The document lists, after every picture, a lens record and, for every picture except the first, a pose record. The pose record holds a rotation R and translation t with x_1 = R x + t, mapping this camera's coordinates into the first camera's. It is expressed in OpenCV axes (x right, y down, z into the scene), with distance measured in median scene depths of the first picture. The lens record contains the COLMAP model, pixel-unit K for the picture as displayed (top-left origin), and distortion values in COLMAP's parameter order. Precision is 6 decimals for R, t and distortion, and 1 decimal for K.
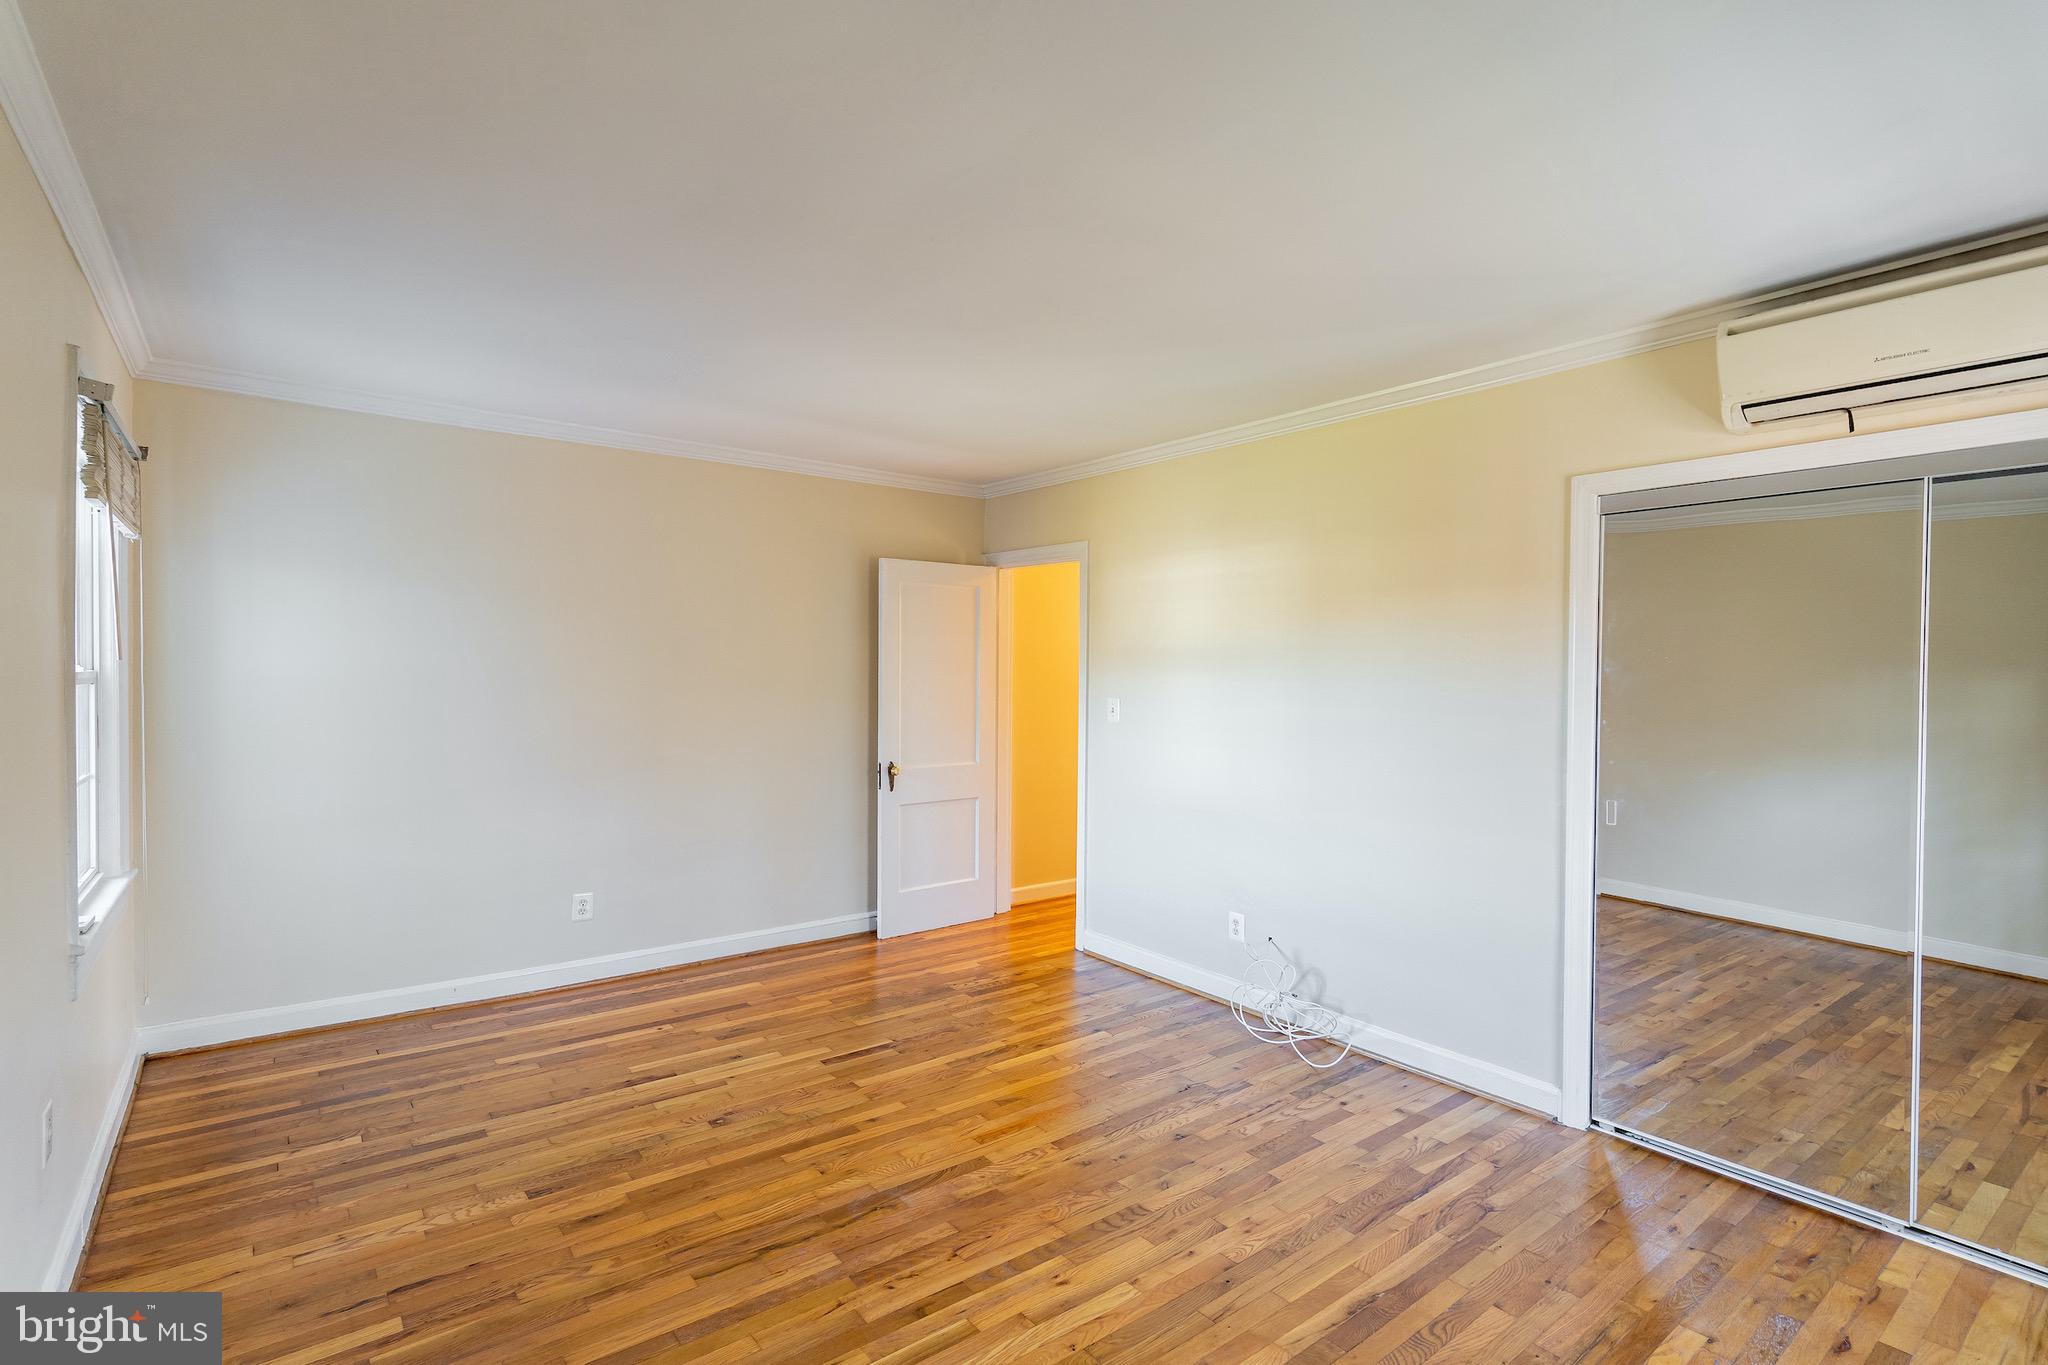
lens RADIAL K [[1002.5, 0, 1024.3], [0, 1002.5, 678.6], [0, 0, 1]] dist [0.007915, -0.002027]
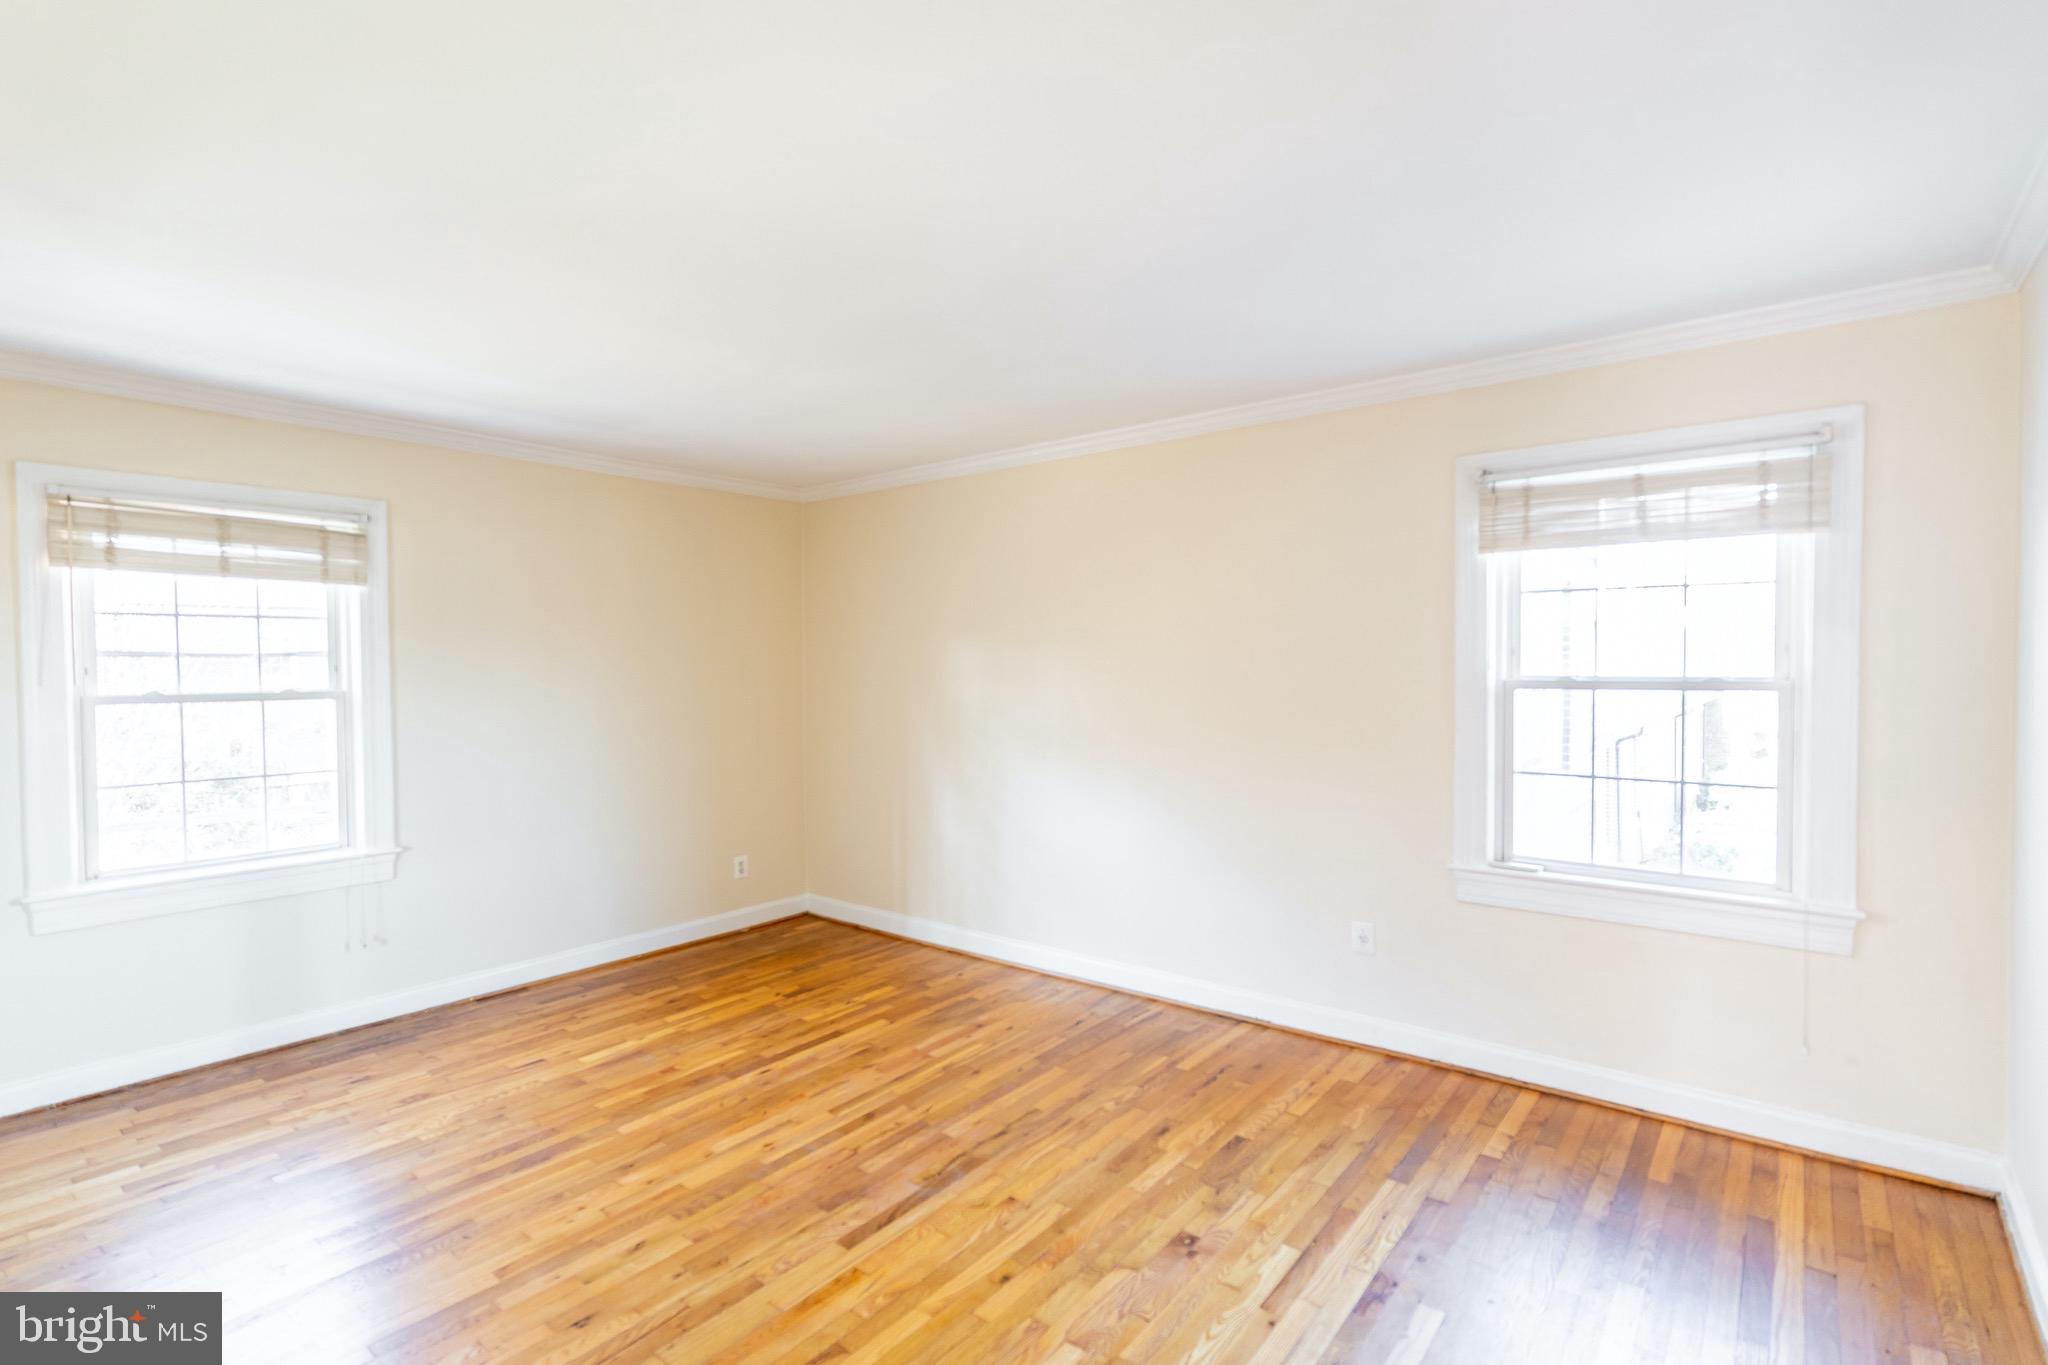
lens RADIAL K [[1002.5, 0, 1024.0], [0, 1002.5, 683.0], [0, 0, 1]] dist [0.007915, -0.002027]
pose [[-0.973178, 0.002738, -0.230039, 0.010018], [-0.004868, 0.999460, 0.032492, -0.038191], [0.230004, 0.032741, -0.972639, 1.998734]]
